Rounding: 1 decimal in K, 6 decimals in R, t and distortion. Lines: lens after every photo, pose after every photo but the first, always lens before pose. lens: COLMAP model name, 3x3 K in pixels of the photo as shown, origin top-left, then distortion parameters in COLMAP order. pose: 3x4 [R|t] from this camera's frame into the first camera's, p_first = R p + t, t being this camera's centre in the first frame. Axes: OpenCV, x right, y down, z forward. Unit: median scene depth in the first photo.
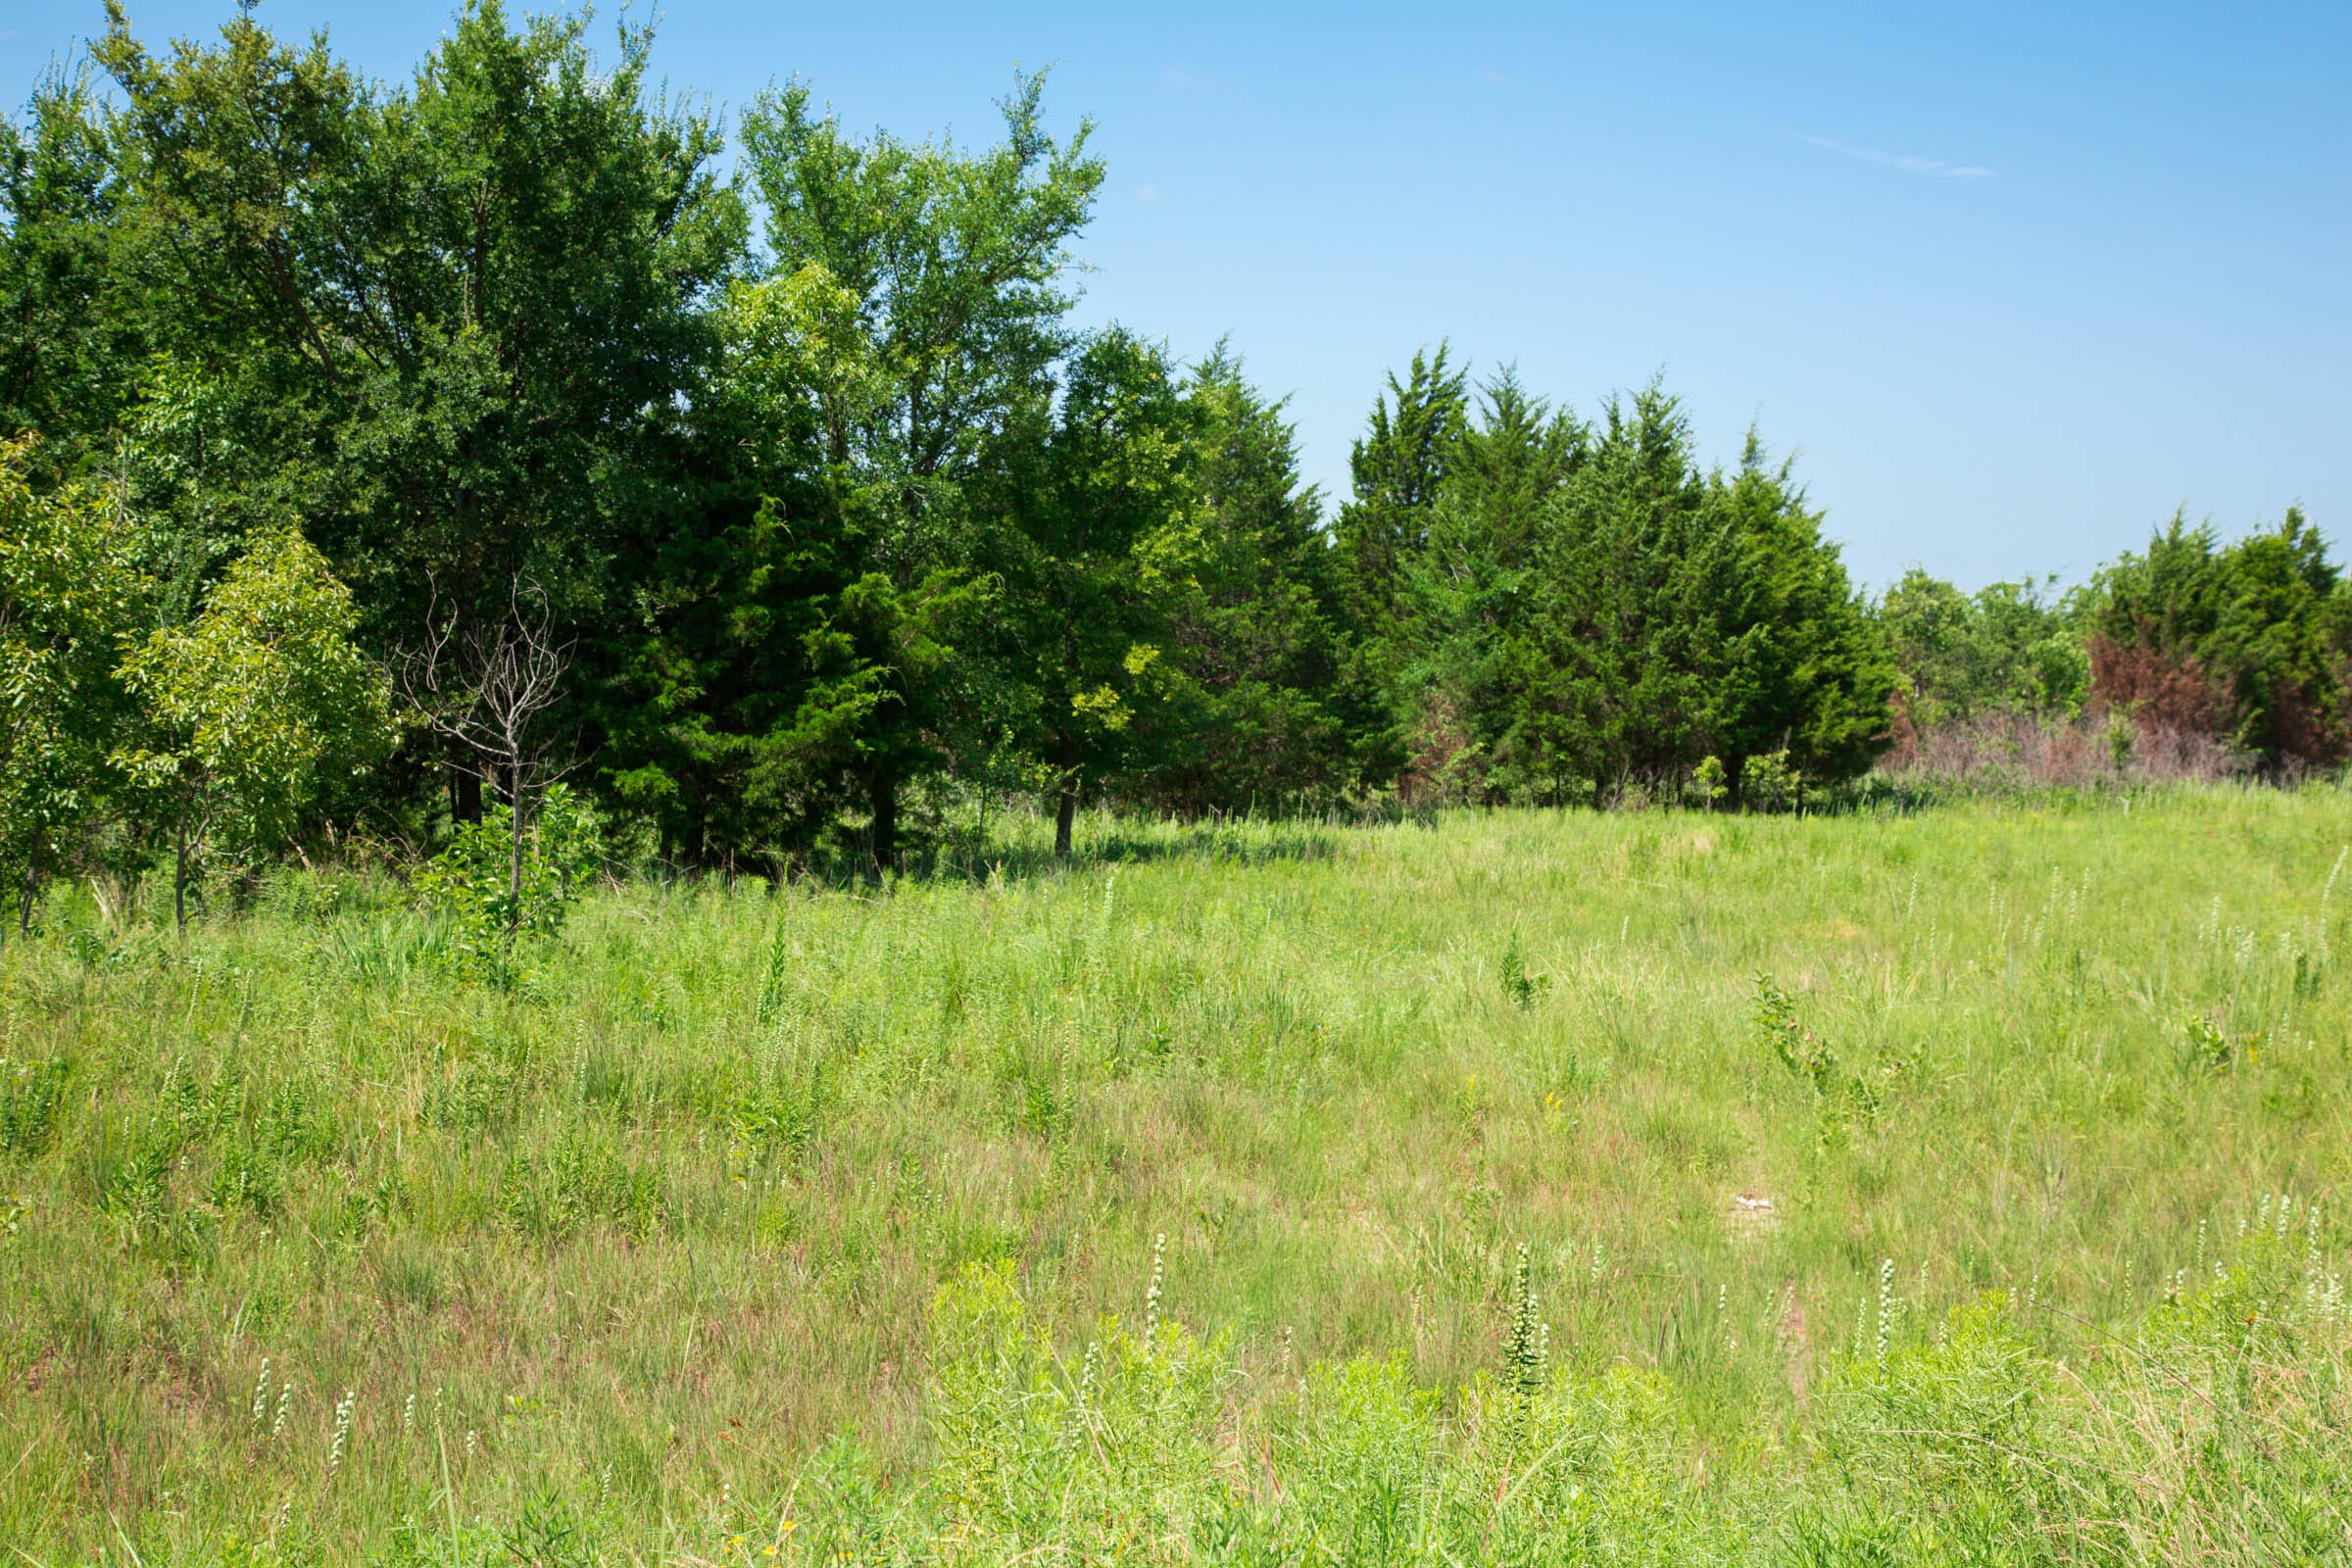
lens RADIAL K [[2098.1, 0, 1176.0], [0, 2098.1, 784.0], [0, 0, 1]] dist [-0.079573, 0.004075]
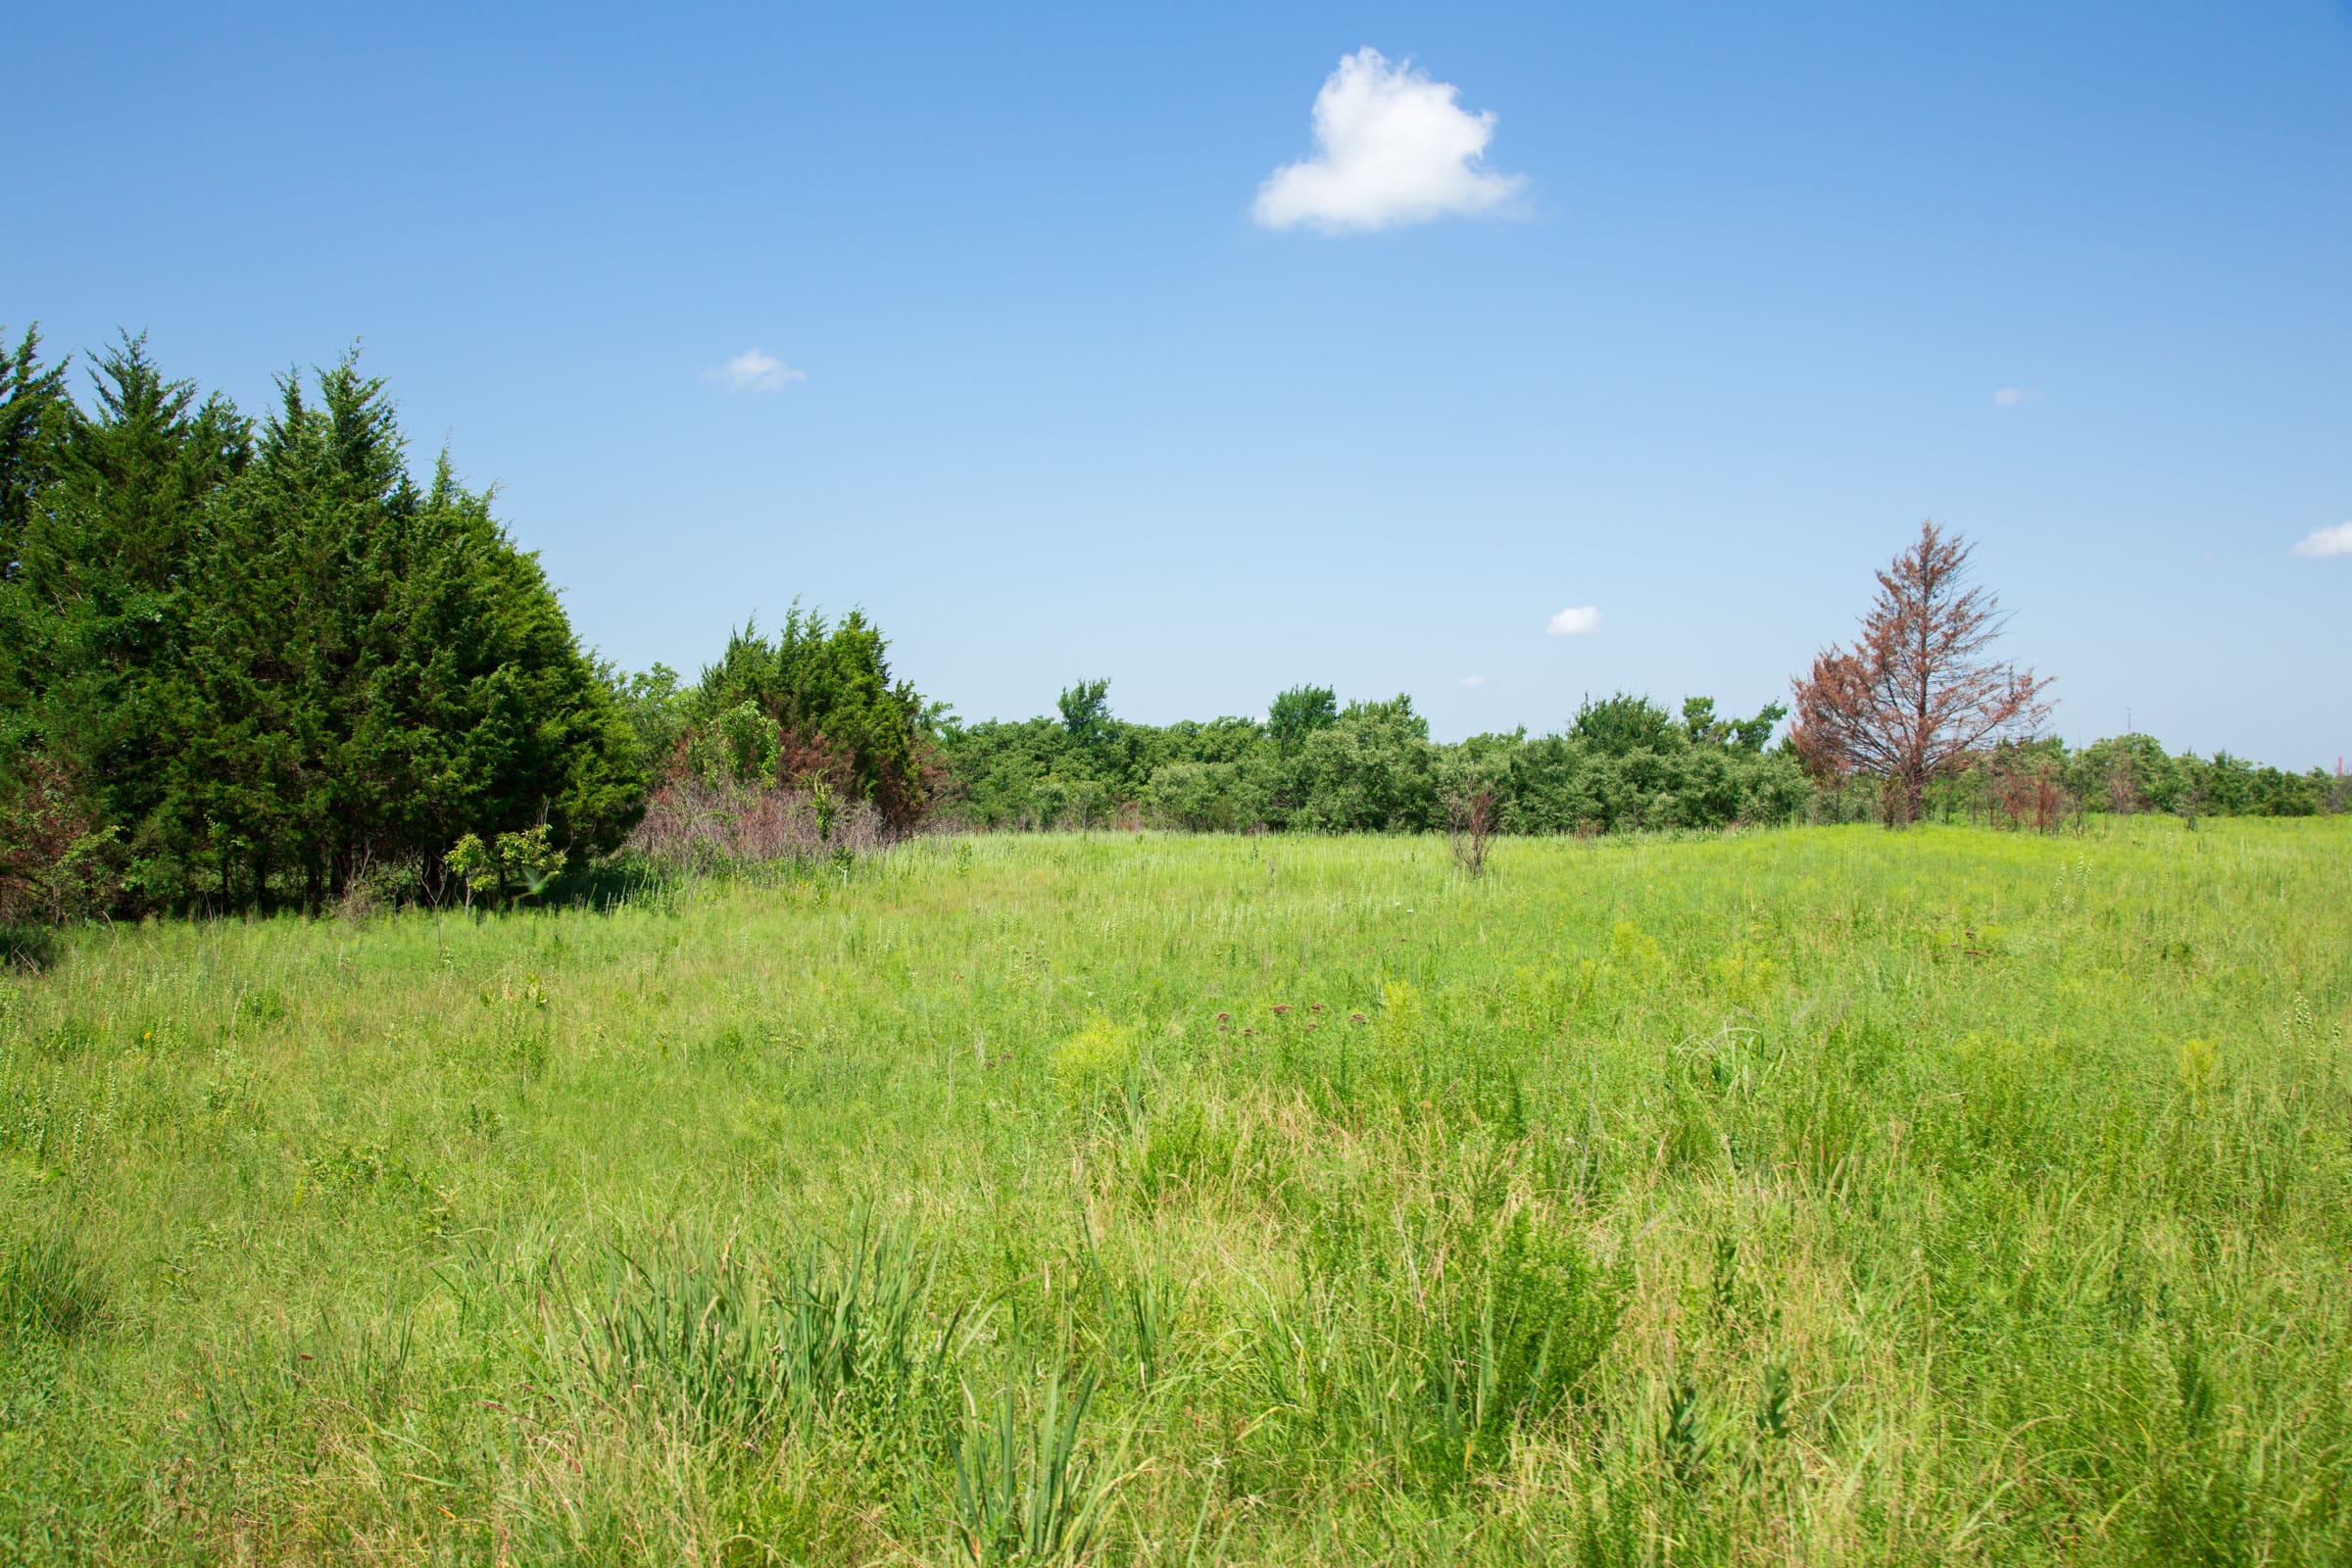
lens RADIAL K [[2072.0, 0, 1176.0], [0, 2072.0, 784.0], [0, 0, 1]] dist [-0.071822, 0.145961]
pose [[0.806826, -0.015777, 0.590578, 0.025150], [0.038237, 0.998942, -0.025552, -0.002513], [-0.589550, 0.043198, 0.806576, 0.223282]]
